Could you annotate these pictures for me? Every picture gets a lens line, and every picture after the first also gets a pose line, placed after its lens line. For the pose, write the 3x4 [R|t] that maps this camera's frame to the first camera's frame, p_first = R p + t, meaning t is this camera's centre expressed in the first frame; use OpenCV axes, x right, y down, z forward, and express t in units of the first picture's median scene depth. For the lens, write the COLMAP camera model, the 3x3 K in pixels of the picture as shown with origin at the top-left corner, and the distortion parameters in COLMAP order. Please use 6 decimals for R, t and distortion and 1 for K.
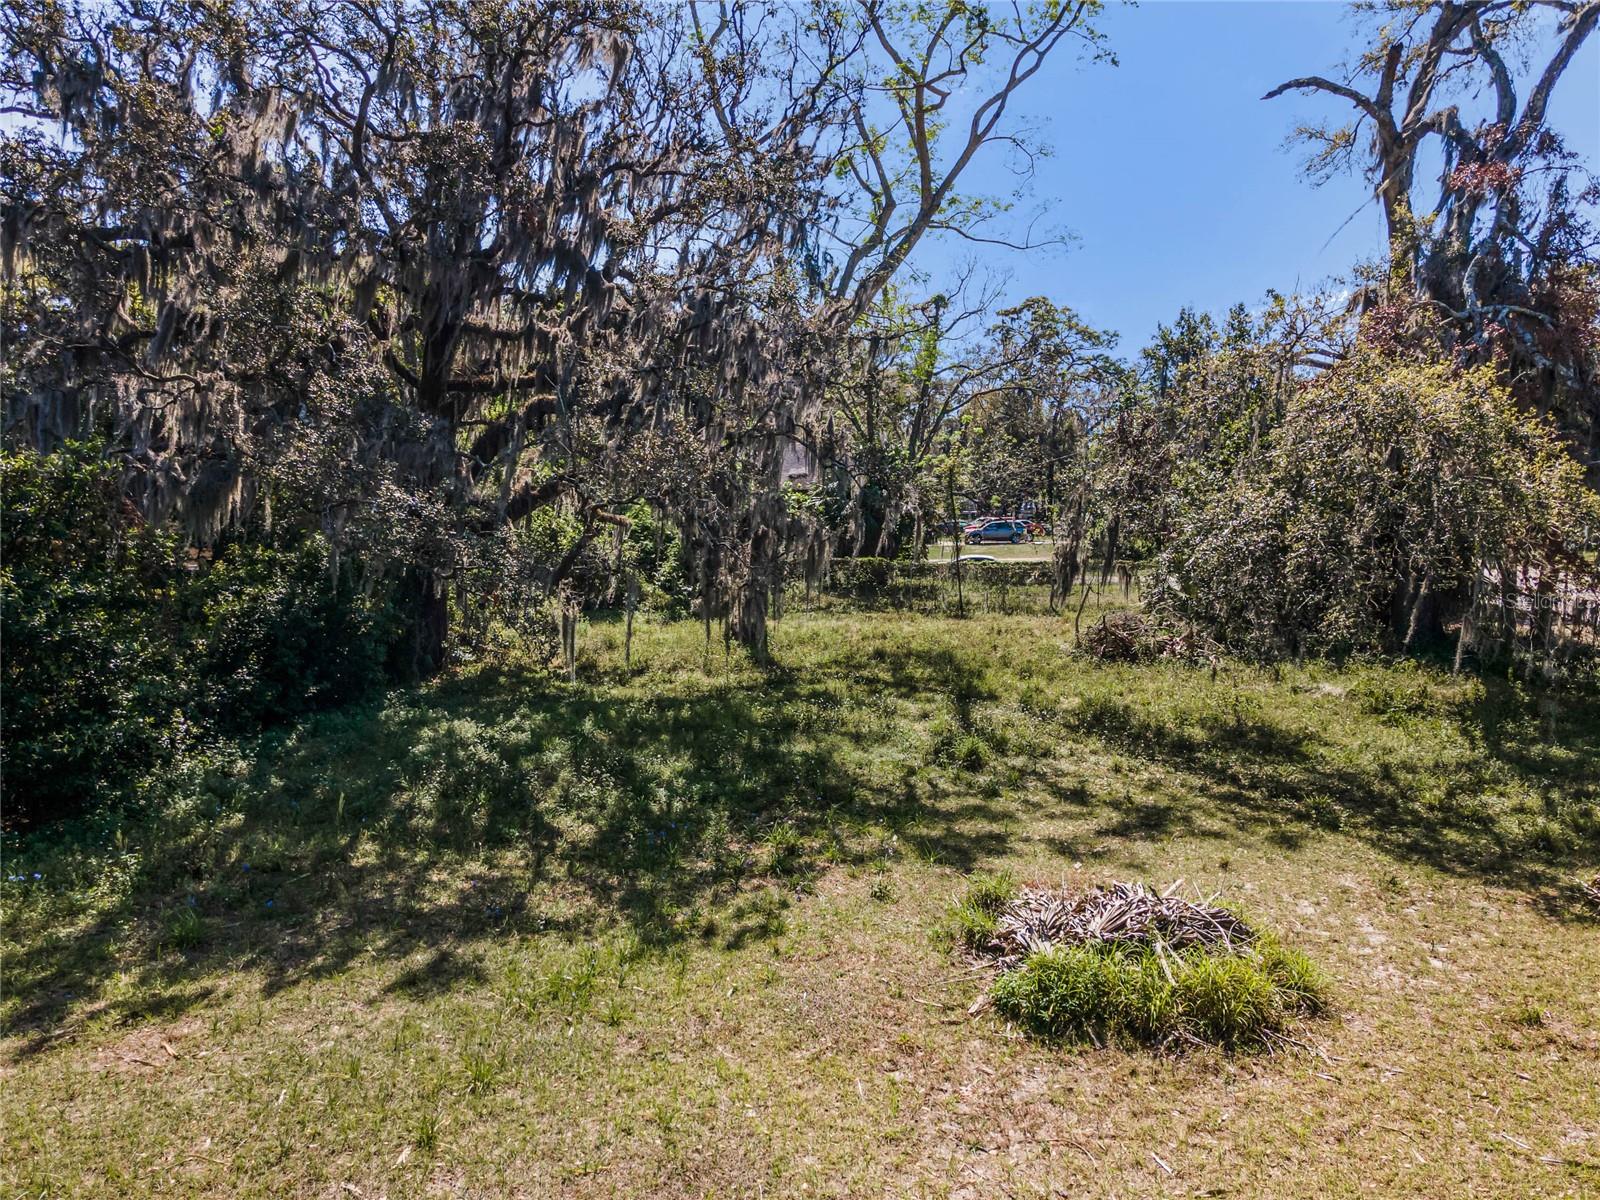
lens RADIAL K [[1207.8, 0, 800.0], [0, 1207.8, 600.0], [0, 0, 1]] dist [-0.003112, 0.148038]
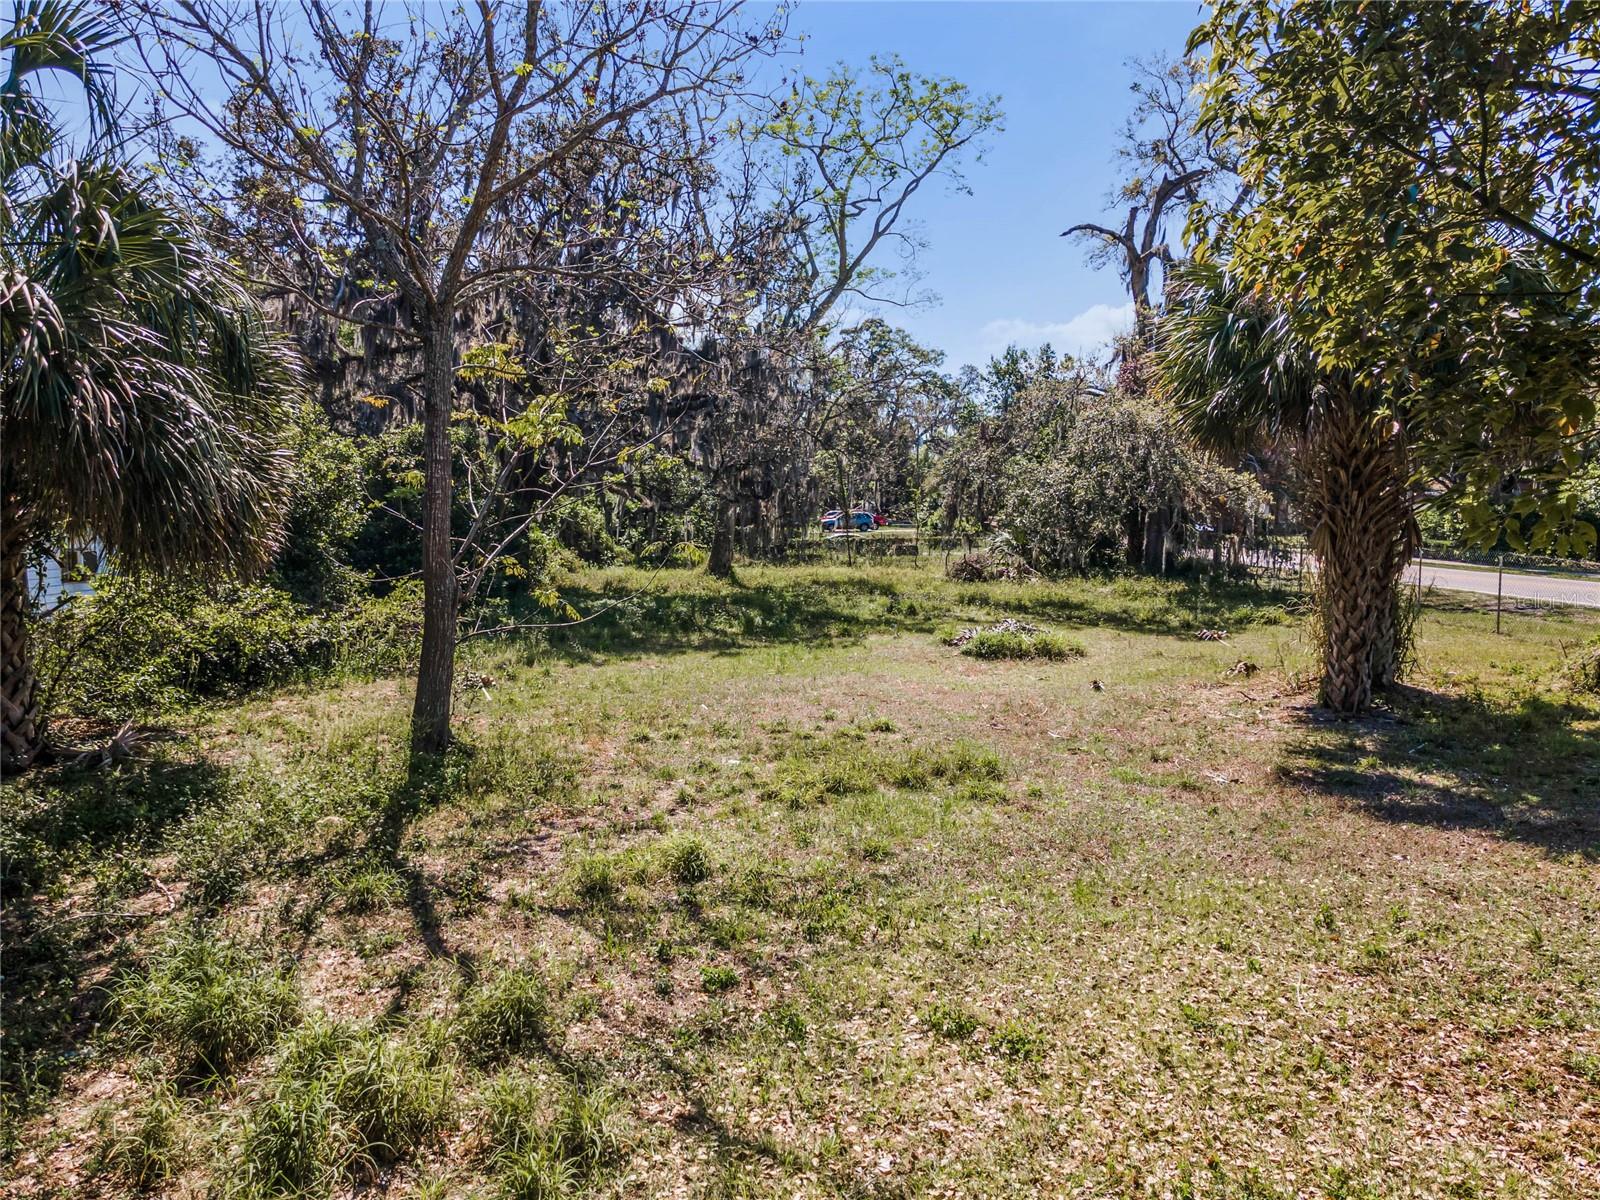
lens RADIAL K [[1207.4, 0, 790.3], [0, 1207.4, 603.3], [0, 0, 1]] dist [0.065742, -0.000923]
pose [[0.989923, -0.004227, 0.141541, -0.227265], [0.004449, 0.999989, -0.001254, 0.094633], [-0.141534, 0.001871, 0.989932, -0.598628]]
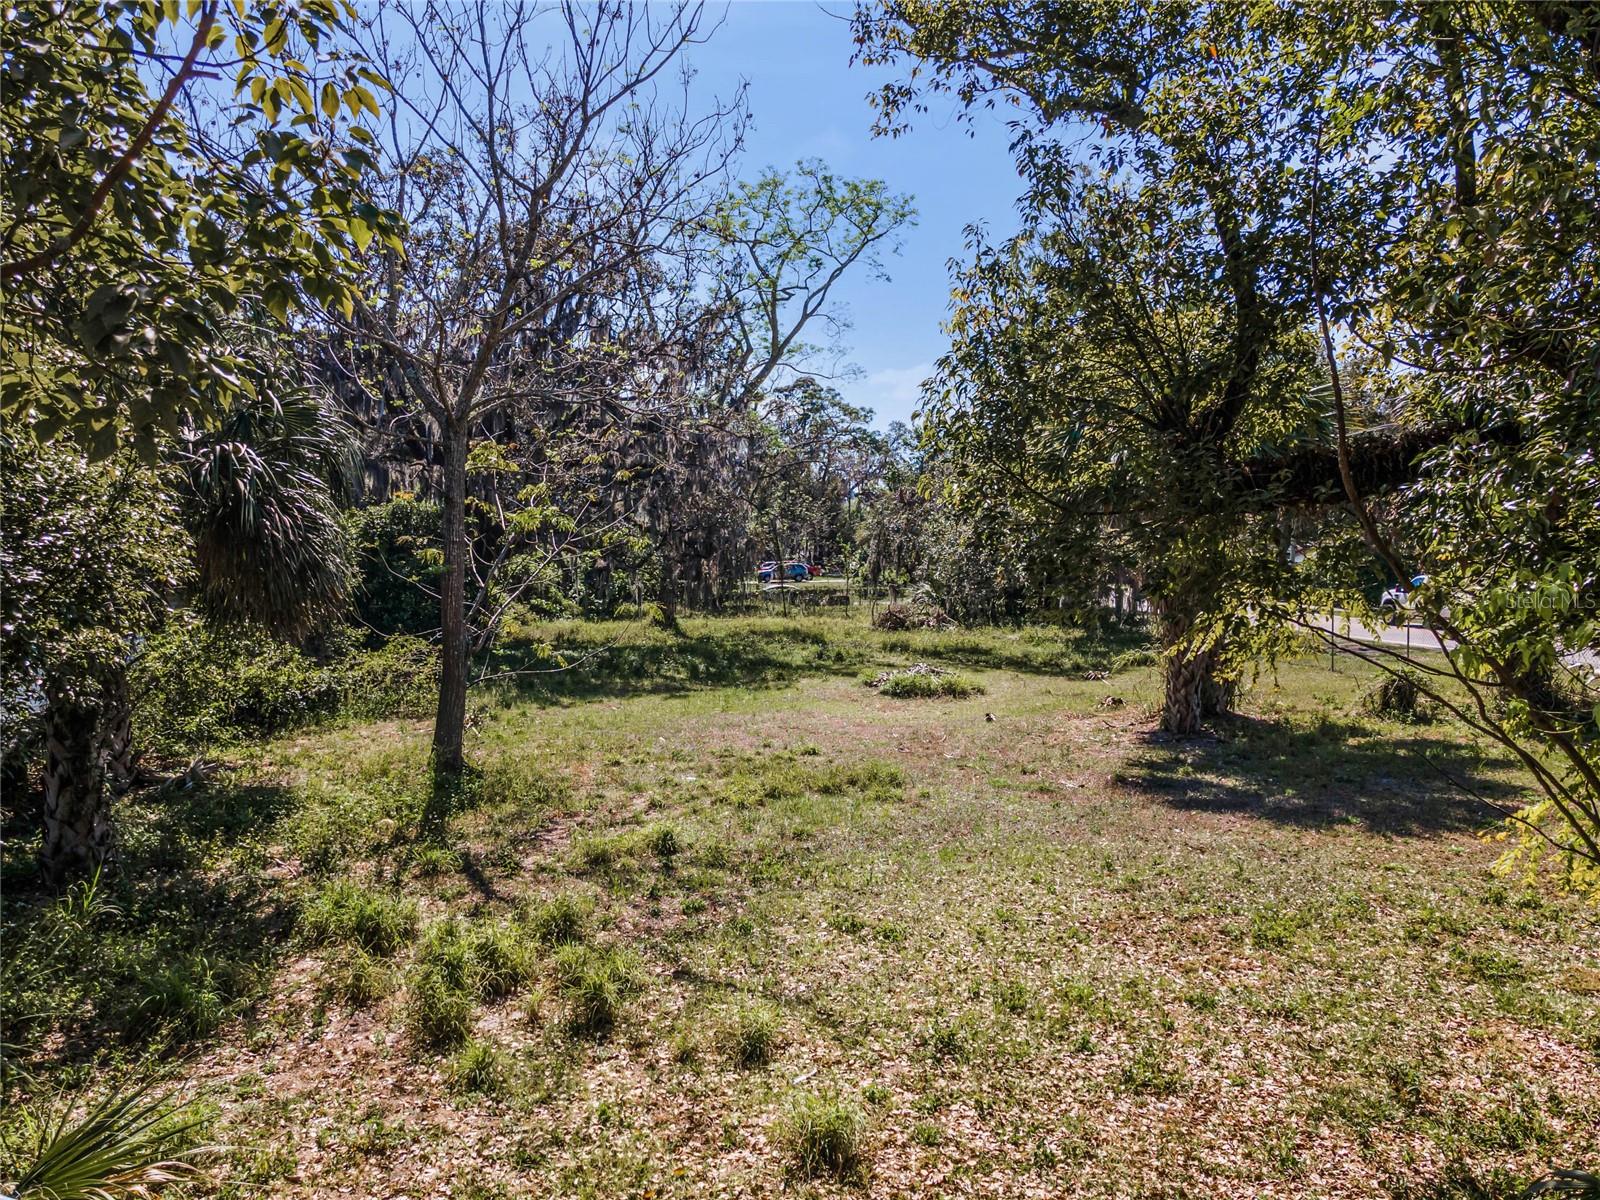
lens RADIAL K [[1207.4, 0, 790.3], [0, 1207.4, 603.3], [0, 0, 1]] dist [0.065742, -0.000923]
pose [[0.981010, -0.007225, 0.193823, -0.256006], [0.015414, 0.999050, -0.040773, 0.095144], [-0.193345, 0.042986, 0.980189, -0.761914]]
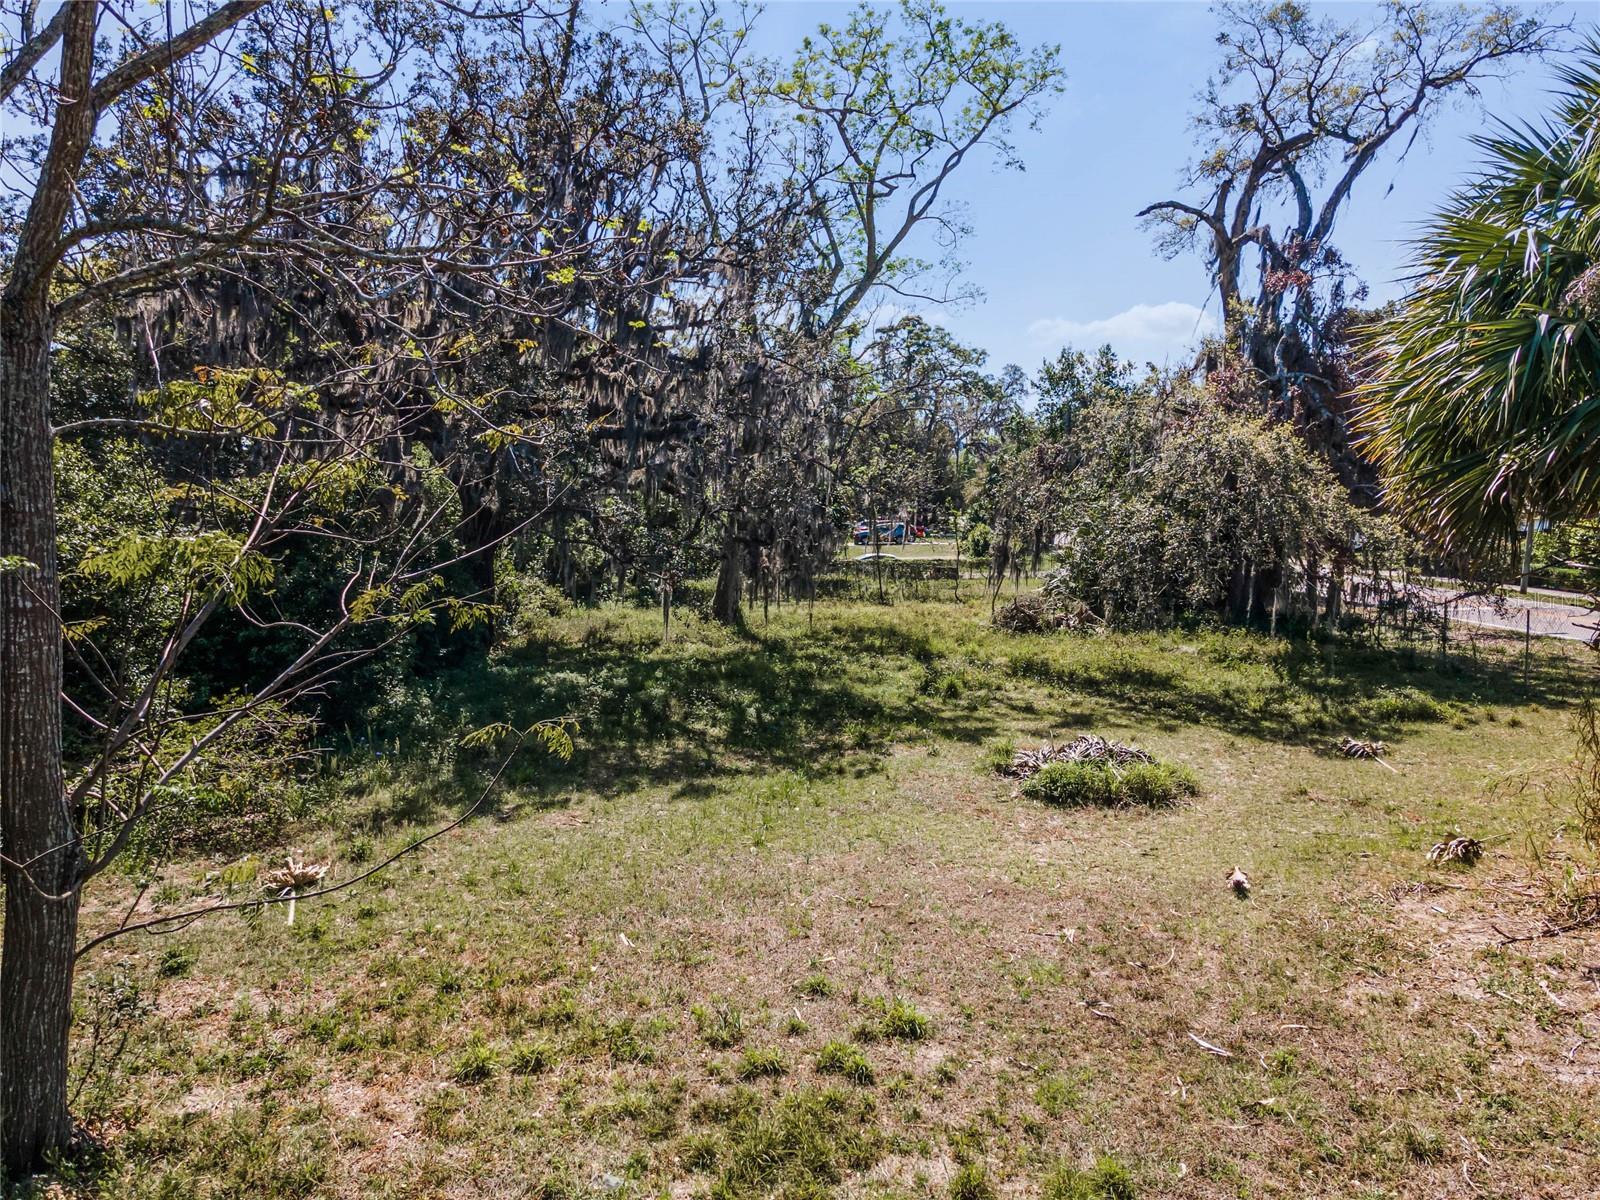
lens RADIAL K [[1206.5, 0, 800.0], [0, 1206.5, 600.0], [0, 0, 1]] dist [0.061759, -0.001445]
pose [[0.993057, -0.003154, 0.117595, -0.155630], [0.003358, 0.999993, -0.001538, 0.020173], [-0.117589, 0.001923, 0.993060, -0.304963]]
